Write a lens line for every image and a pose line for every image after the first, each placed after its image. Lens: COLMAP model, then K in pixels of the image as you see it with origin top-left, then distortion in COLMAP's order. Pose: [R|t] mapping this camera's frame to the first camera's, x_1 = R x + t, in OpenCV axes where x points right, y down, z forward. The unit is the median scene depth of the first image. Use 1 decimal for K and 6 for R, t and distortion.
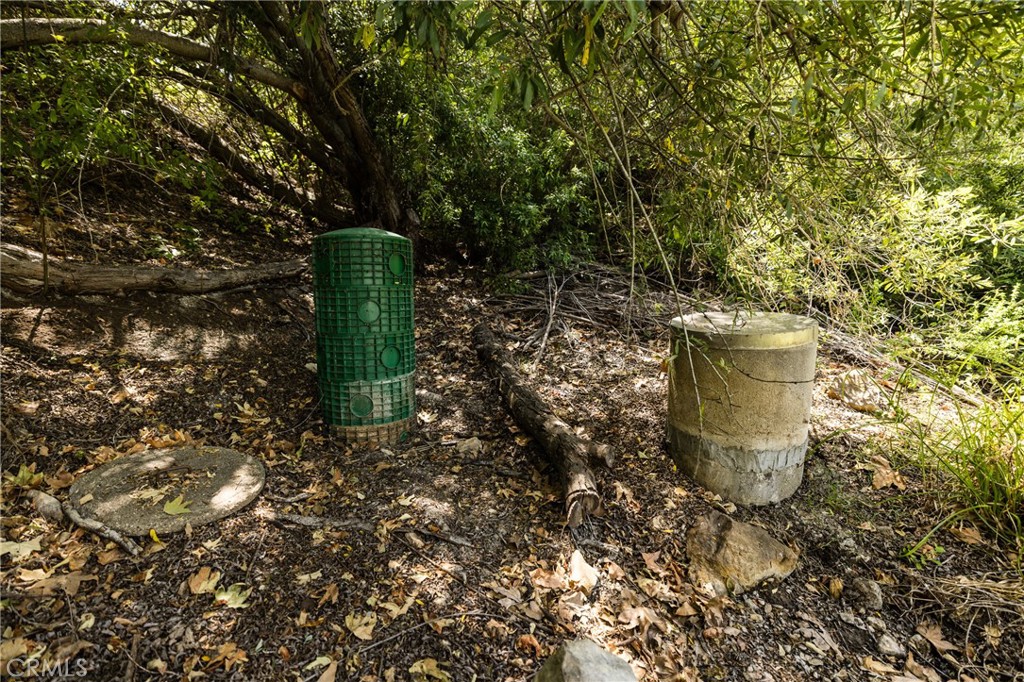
lens RADIAL K [[471.0, 0, 509.0], [0, 471.0, 340.4], [0, 0, 1]] dist [-0.013254, 0.002921]
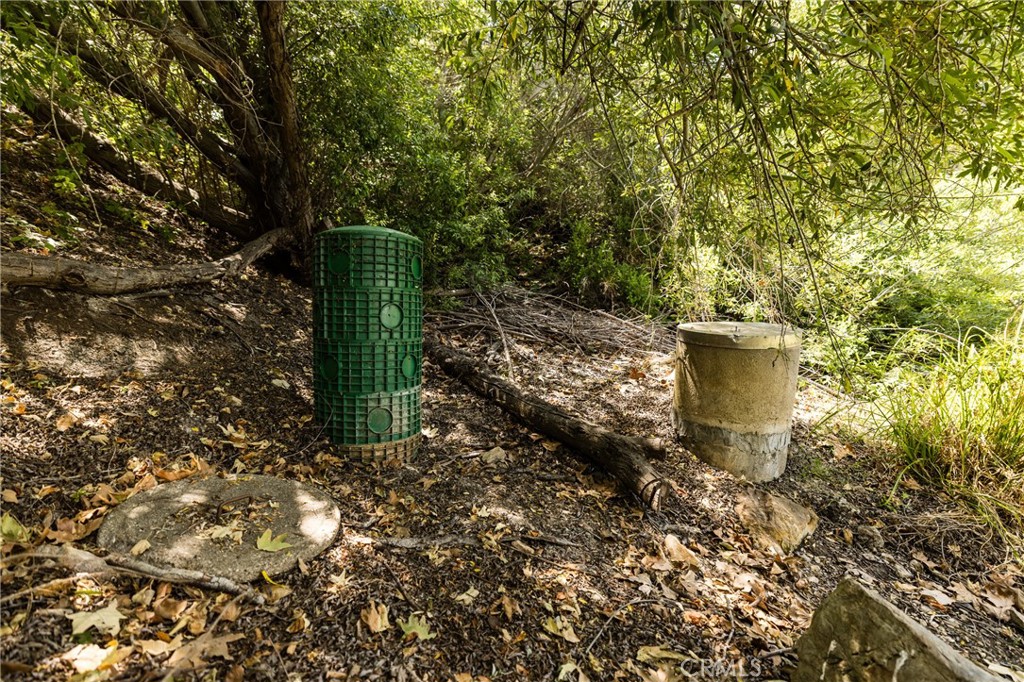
lens RADIAL K [[471.0, 0, 512.4], [0, 471.0, 341.9], [0, 0, 1]] dist [-0.013254, 0.002921]
pose [[0.944525, 0.001258, 0.328436, -0.372050], [0.016950, 0.998473, -0.052570, 0.040701], [-0.328001, 0.055221, 0.943062, 0.058553]]
